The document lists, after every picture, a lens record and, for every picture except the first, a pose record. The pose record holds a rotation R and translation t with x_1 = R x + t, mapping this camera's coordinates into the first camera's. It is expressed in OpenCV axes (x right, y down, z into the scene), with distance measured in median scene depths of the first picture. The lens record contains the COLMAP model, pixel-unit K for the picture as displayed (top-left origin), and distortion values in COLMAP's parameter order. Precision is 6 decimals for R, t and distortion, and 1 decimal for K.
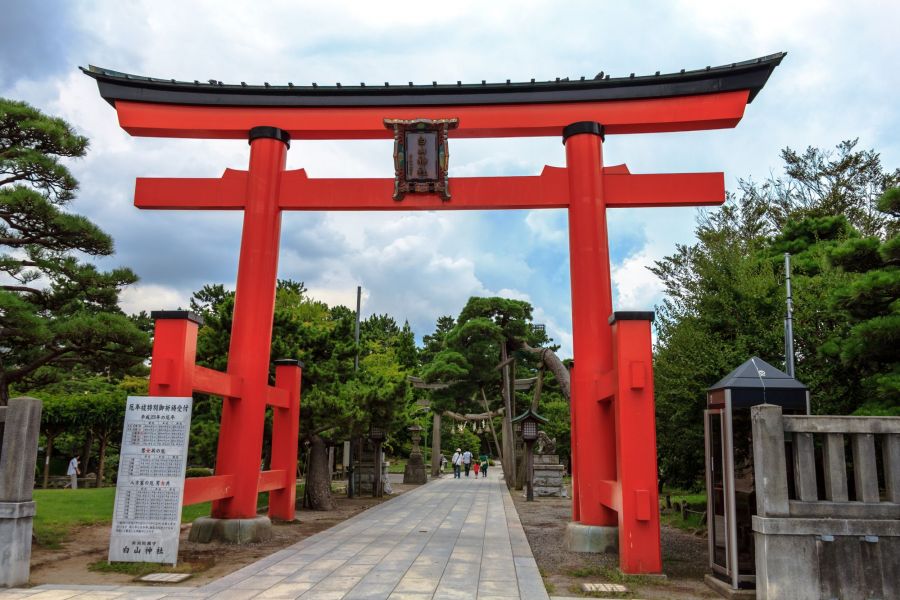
lens RADIAL K [[745.7, 0, 454.7], [0, 745.7, 313.5], [0, 0, 1]] dist [0.075010, -0.051812]
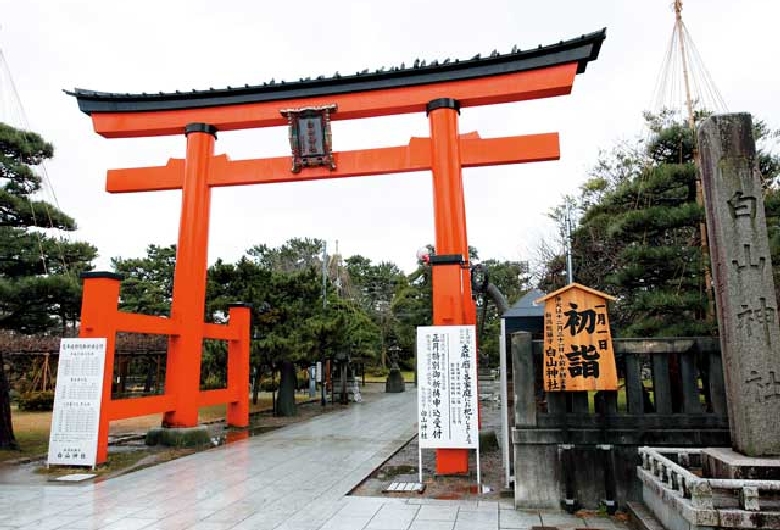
lens RADIAL K [[575.4, 0, 394.5], [0, 575.4, 265.1], [0, 0, 1]] dist [0.019043, 0.011426]
pose [[0.990113, -0.046558, -0.132323, 0.209234], [0.048524, 0.998754, 0.011674, -0.000928], [0.131615, -0.017979, 0.991138, 0.060263]]
